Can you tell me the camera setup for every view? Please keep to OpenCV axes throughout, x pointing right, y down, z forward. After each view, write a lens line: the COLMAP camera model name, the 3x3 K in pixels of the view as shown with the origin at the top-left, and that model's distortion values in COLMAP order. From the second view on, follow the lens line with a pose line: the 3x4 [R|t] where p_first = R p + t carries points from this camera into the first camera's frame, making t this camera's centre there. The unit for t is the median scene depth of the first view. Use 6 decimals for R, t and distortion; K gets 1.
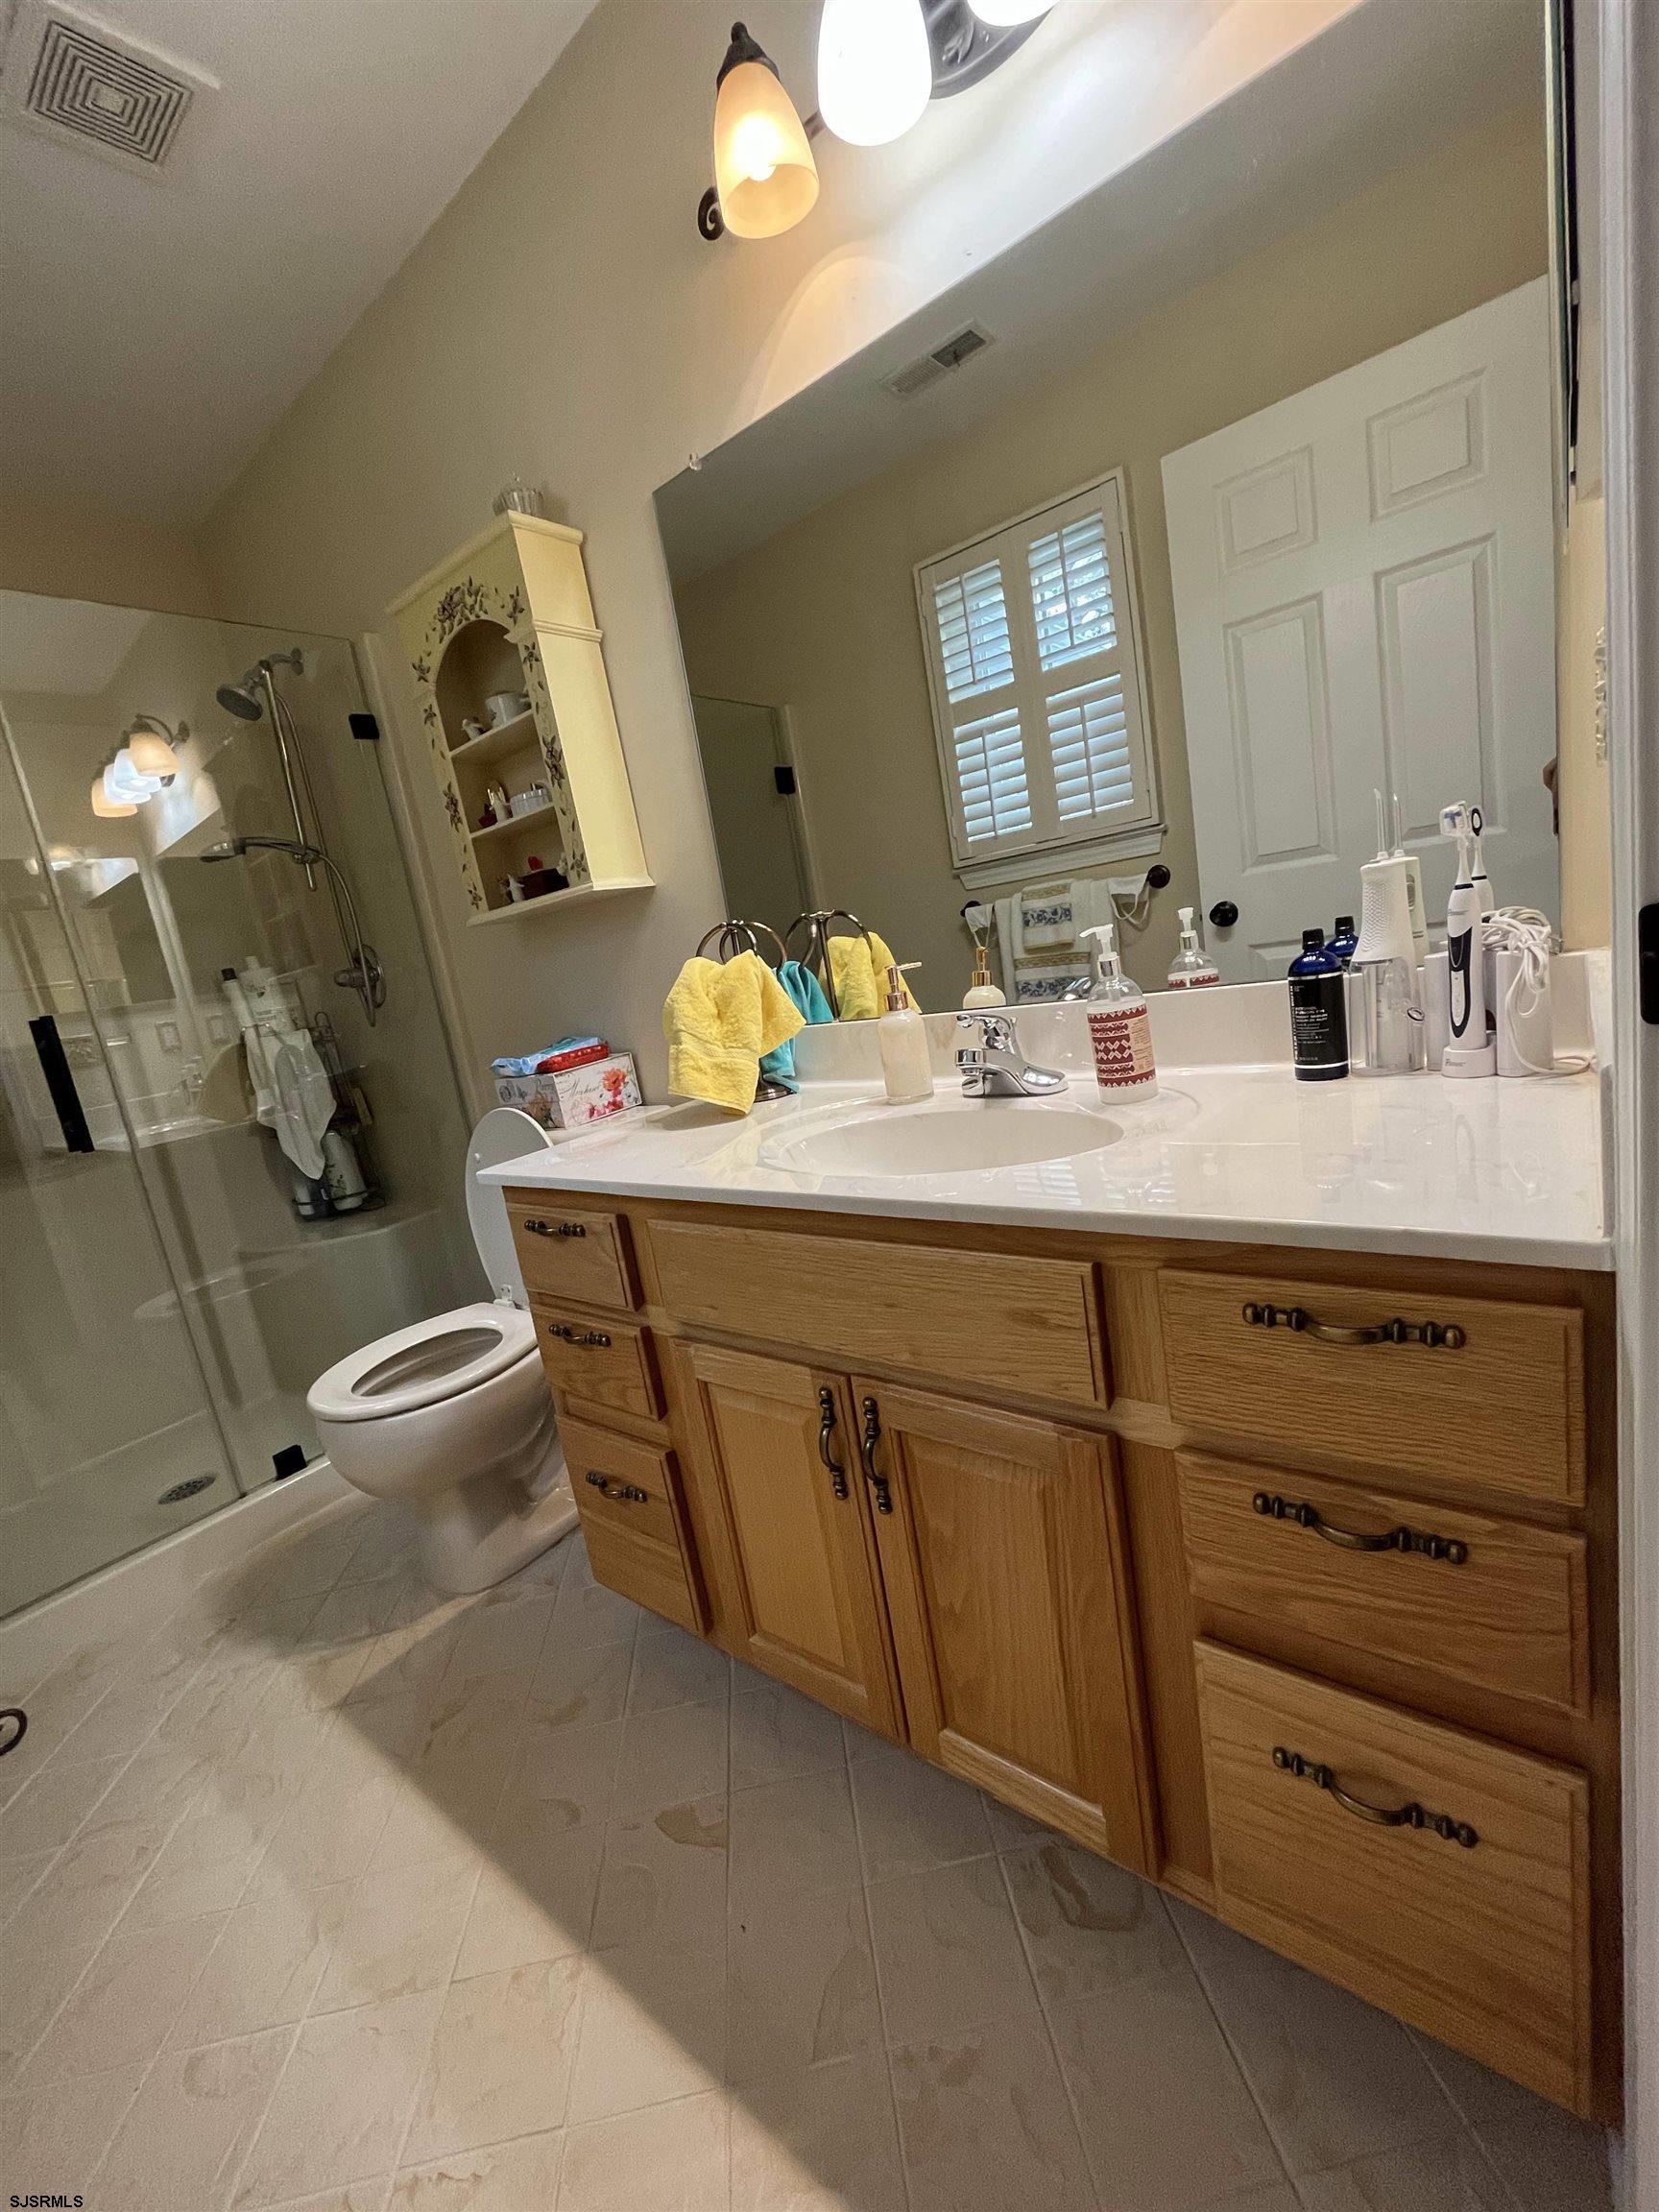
lens RADIAL K [[891.4, 0, 842.1], [0, 891.4, 1105.2], [0, 0, 1]] dist [-0.001296, -0.000237]
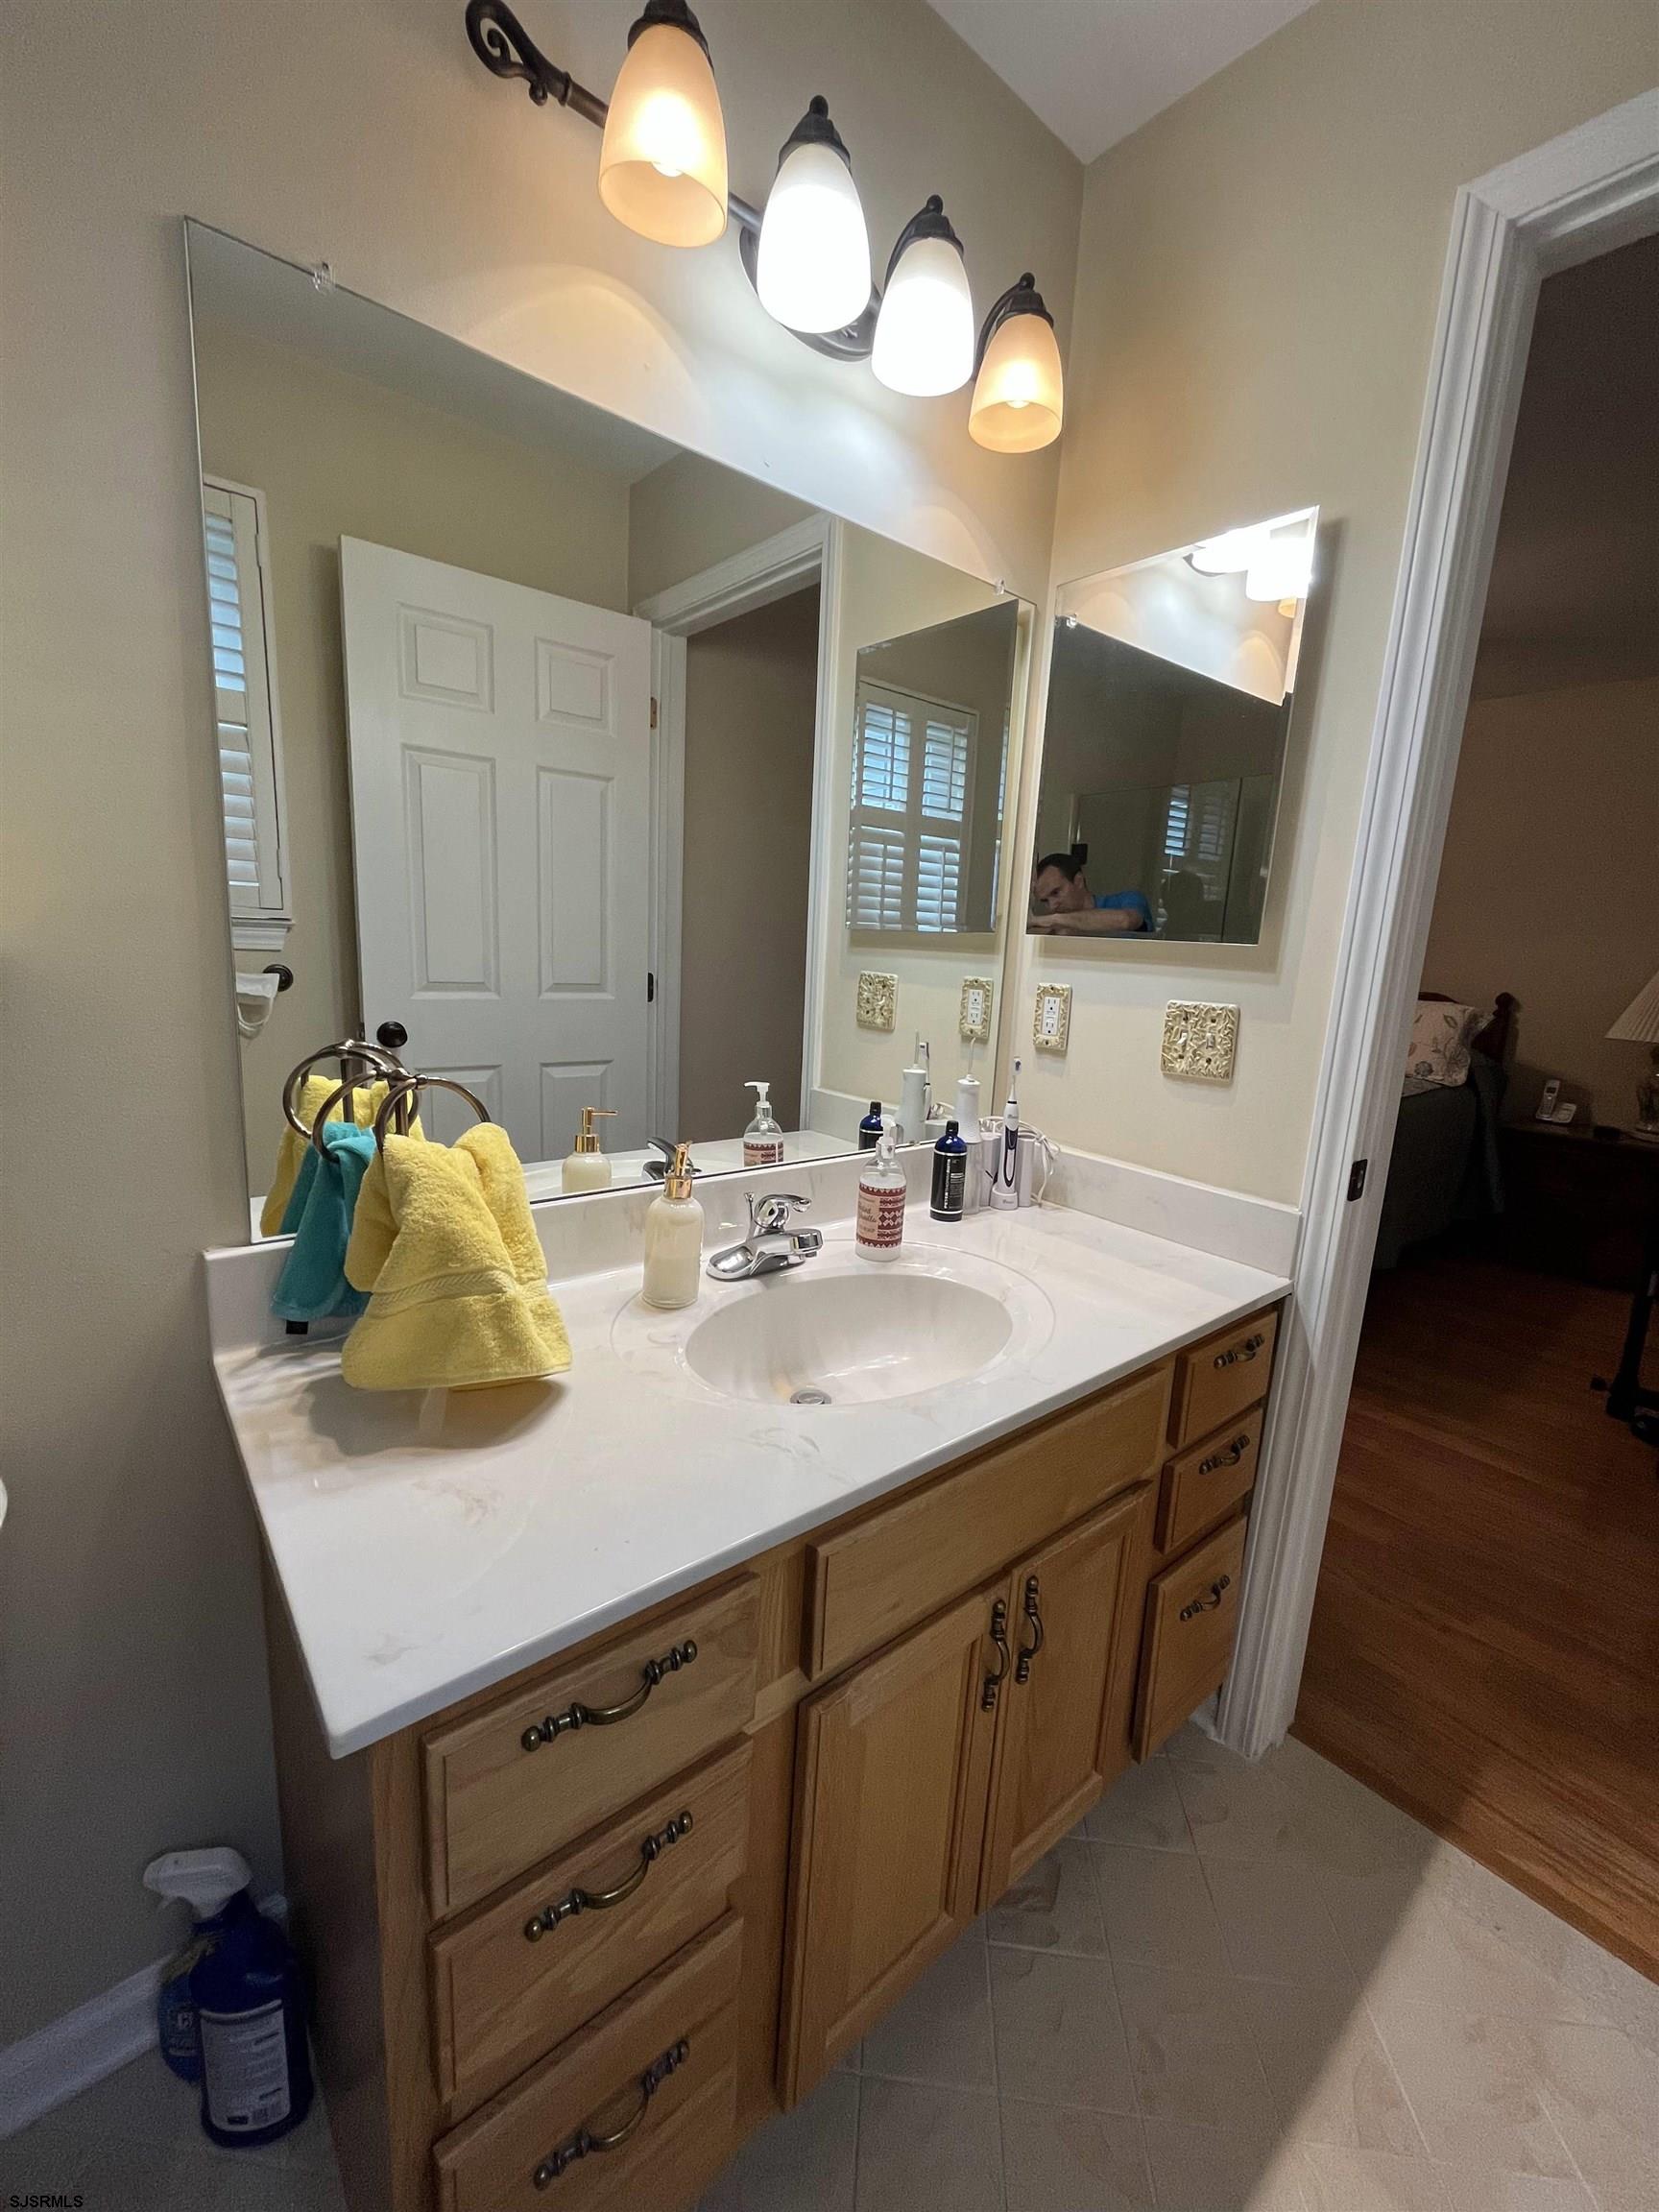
lens RADIAL K [[891.4, 0, 842.1], [0, 891.4, 1105.2], [0, 0, 1]] dist [-0.001296, -0.000237]
pose [[0.200855, -0.013889, 0.979523, -0.891820], [0.089135, 0.996011, -0.004155, -0.215636], [-0.975557, 0.088145, 0.201291, 0.802572]]
